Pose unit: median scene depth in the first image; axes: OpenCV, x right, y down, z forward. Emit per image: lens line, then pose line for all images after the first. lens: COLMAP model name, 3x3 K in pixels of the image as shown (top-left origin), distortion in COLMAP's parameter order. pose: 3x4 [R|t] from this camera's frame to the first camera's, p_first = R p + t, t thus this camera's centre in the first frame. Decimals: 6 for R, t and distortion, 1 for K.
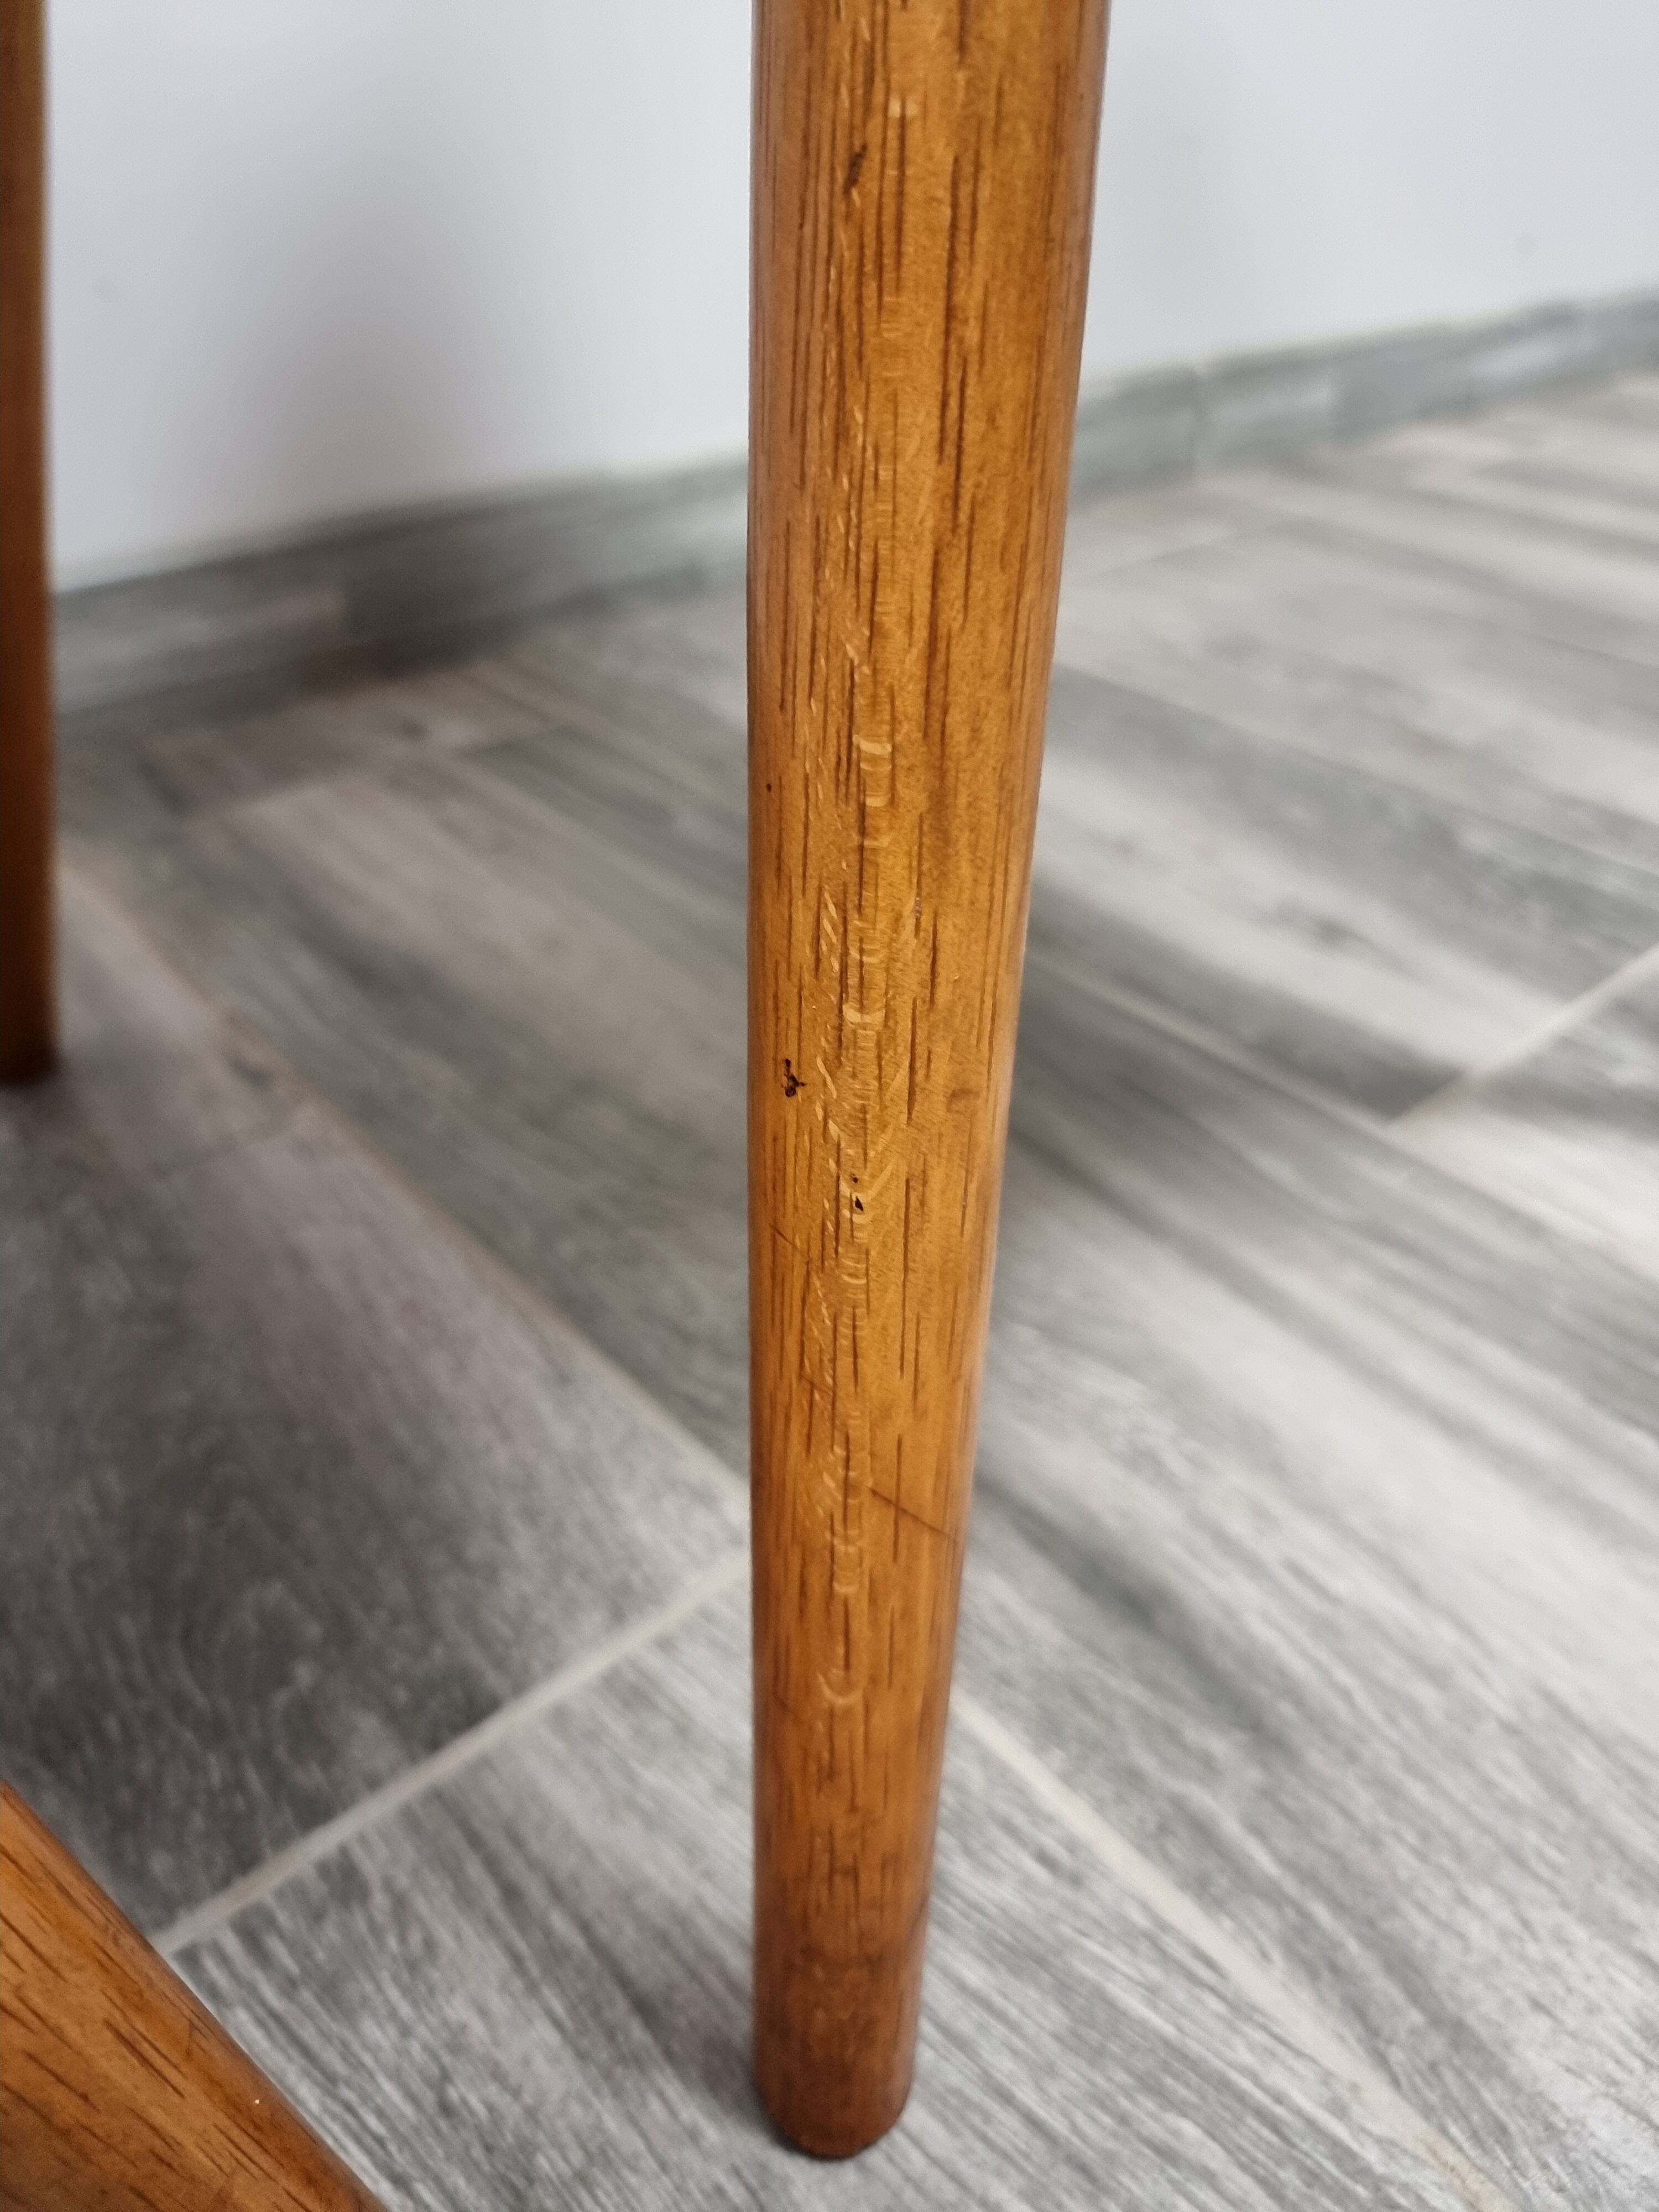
lens RADIAL K [[1566.5, 0, 826.8], [0, 1566.5, 1114.2], [0, 0, 1]] dist [0.068385, -0.060029]
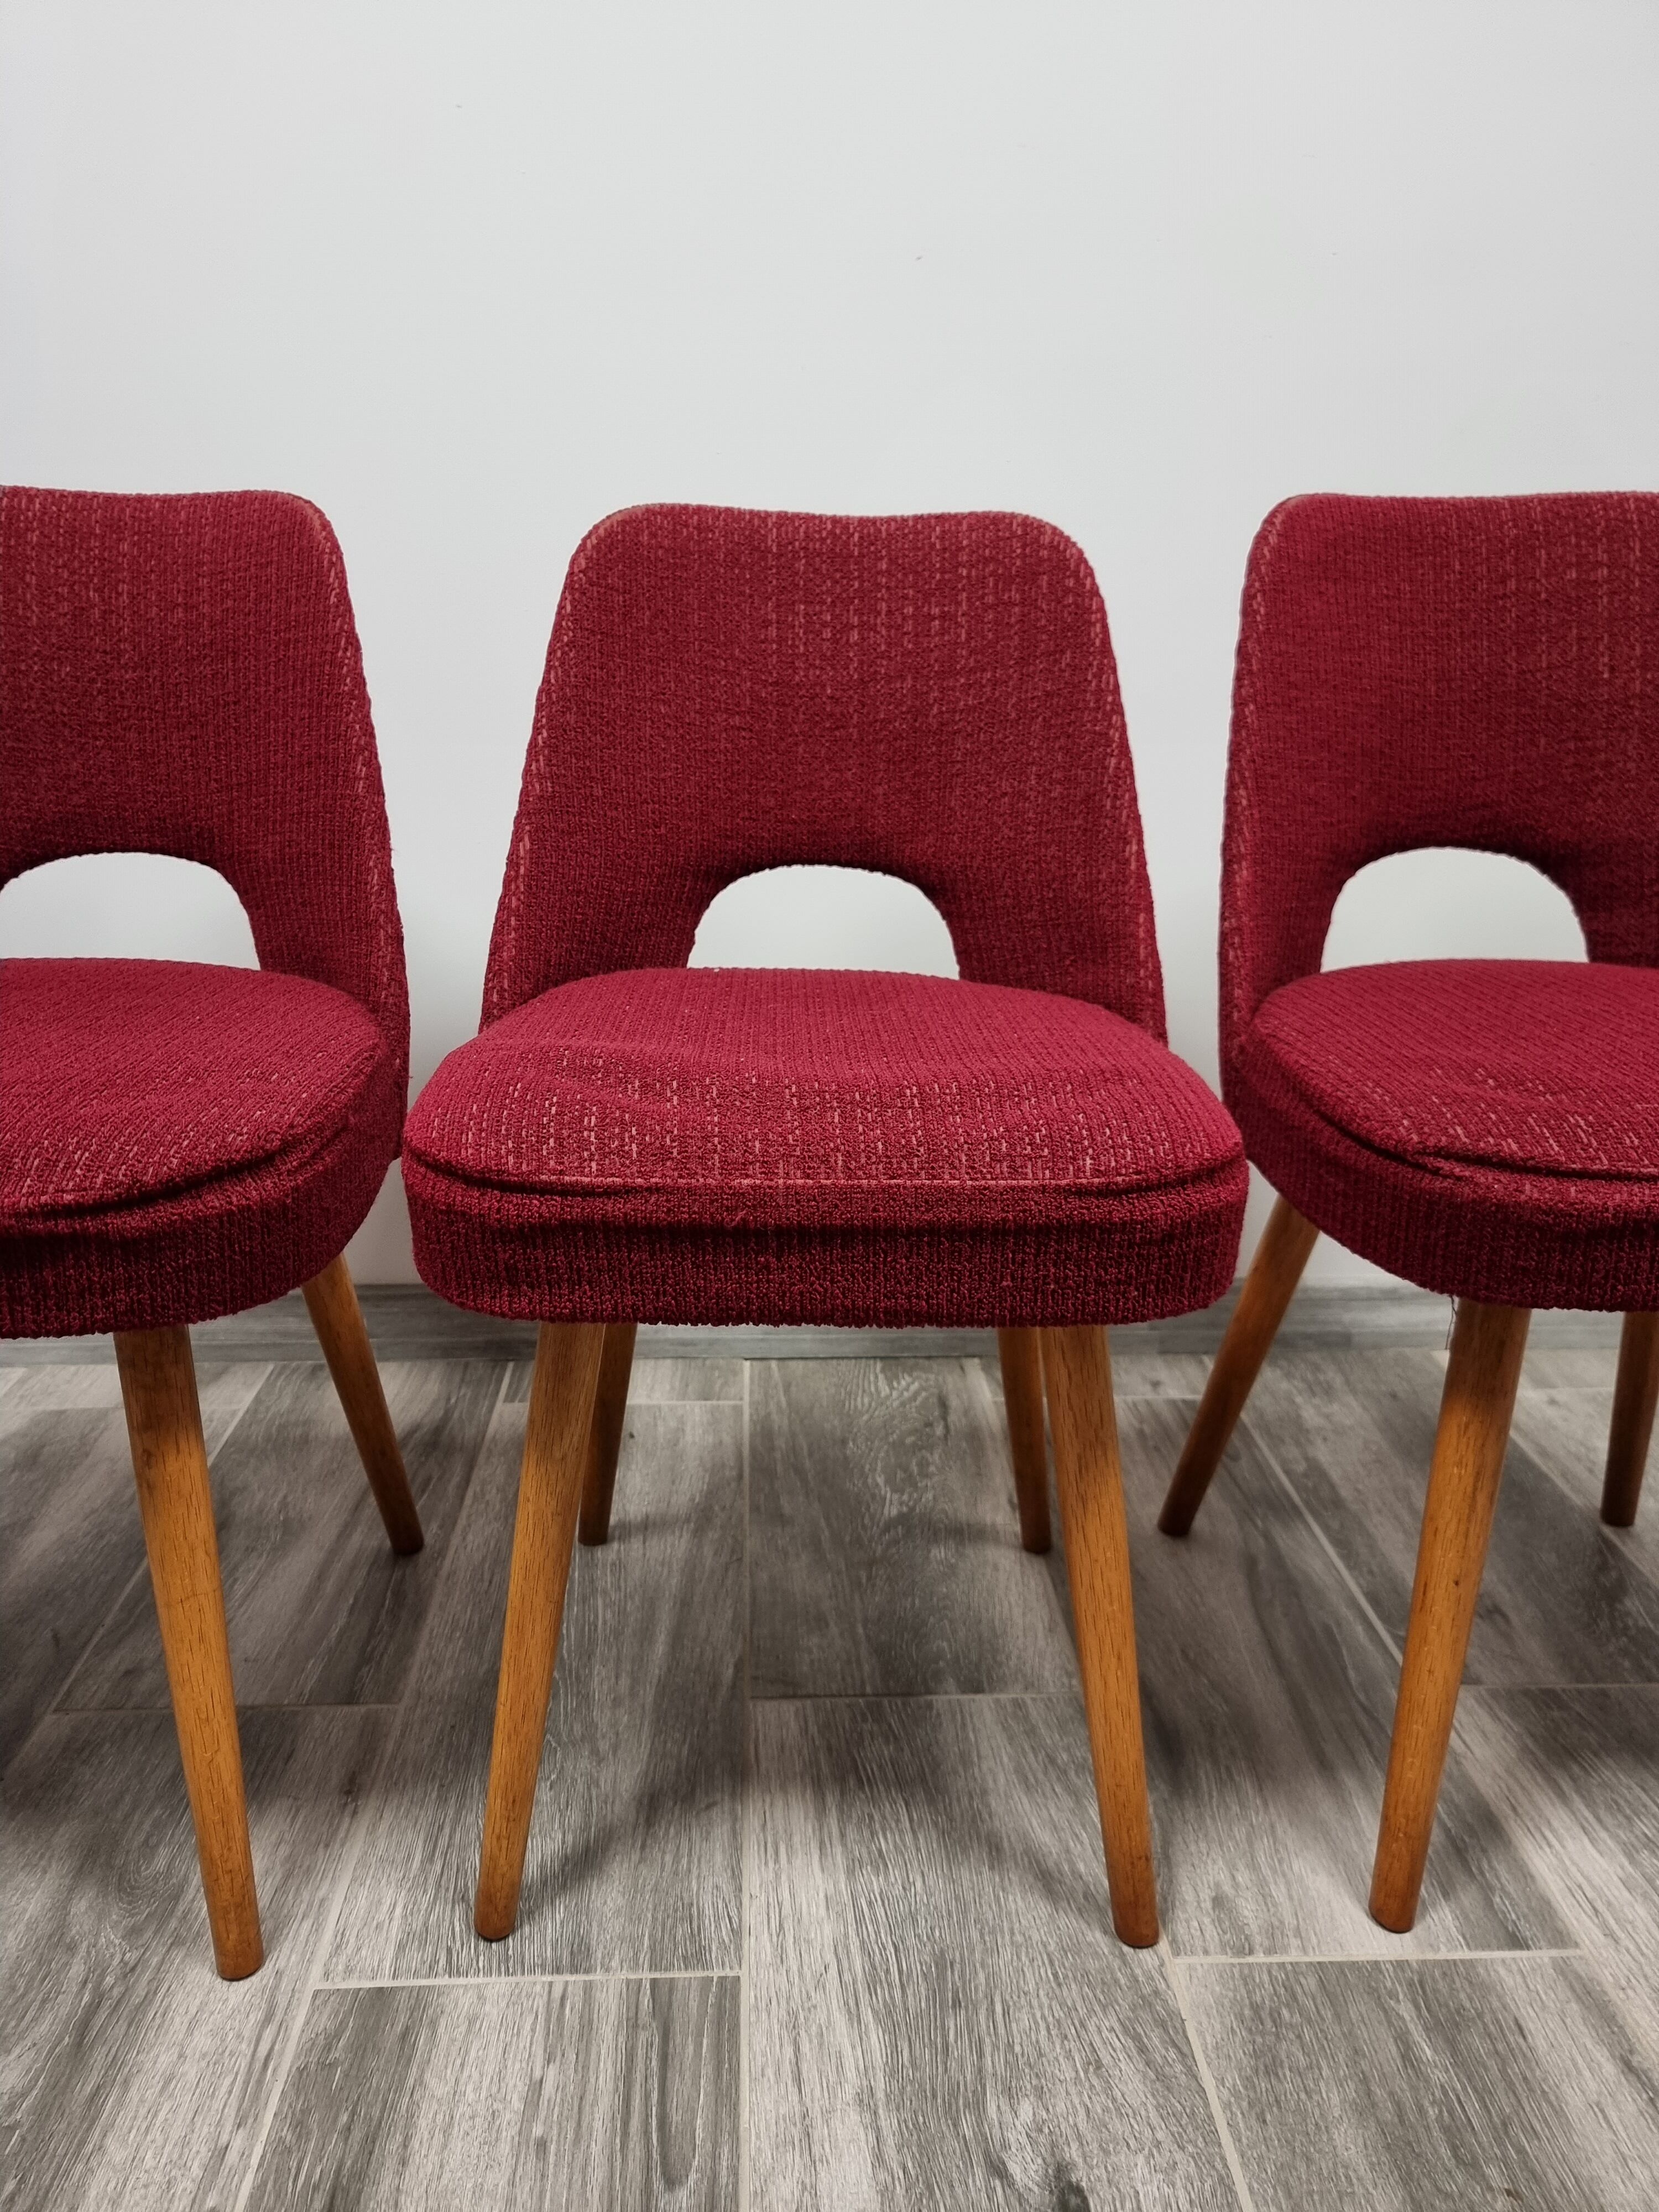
lens RADIAL K [[1566.5, 0, 815.4], [0, 1566.5, 1100.4], [0, 0, 1]] dist [0.068385, -0.060029]
pose [[0.776697, 0.162430, -0.608571, 0.886651], [-0.349740, 0.914765, -0.202207, 0.005237], [0.523855, 0.369895, 0.767303, -1.483249]]
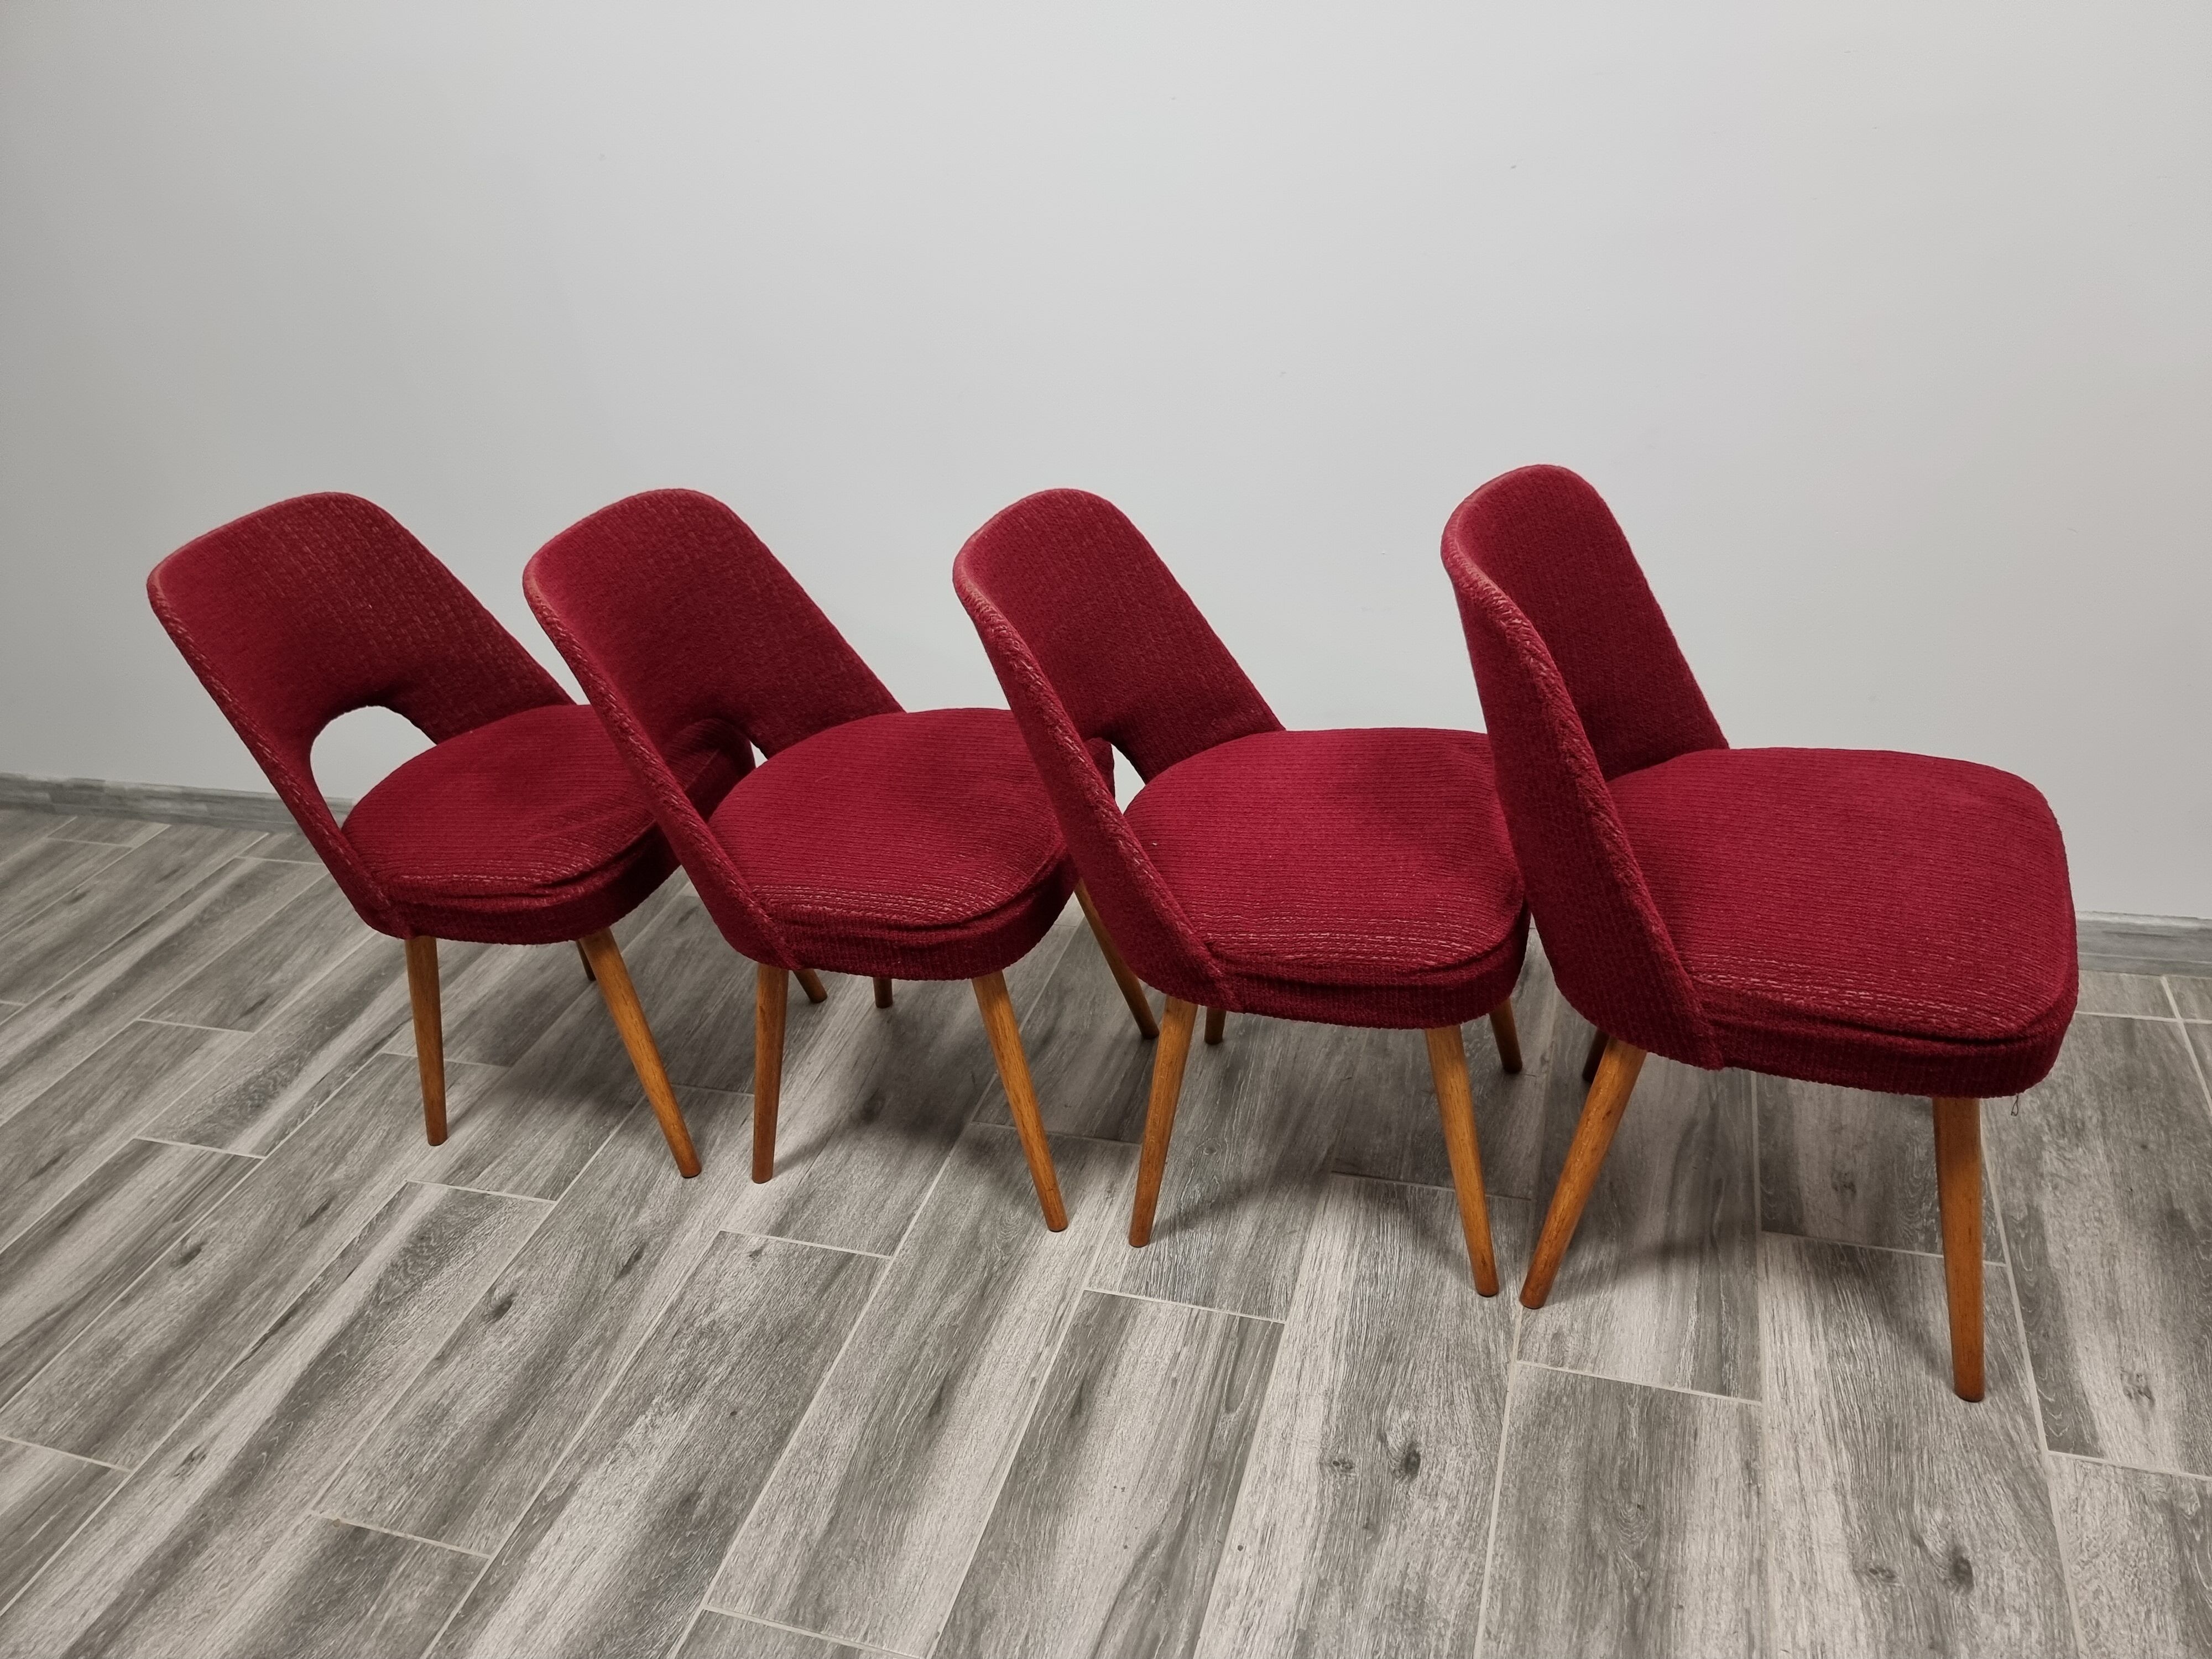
lens RADIAL K [[1566.5, 0, 1110.6], [0, 1566.5, 837.8], [0, 0, 1]] dist [0.068385, -0.060029]
pose [[0.500920, 0.380457, -0.777388, 1.960604], [-0.370859, 0.905918, 0.204393, -0.934863], [0.782012, 0.185917, 0.594888, -2.331061]]
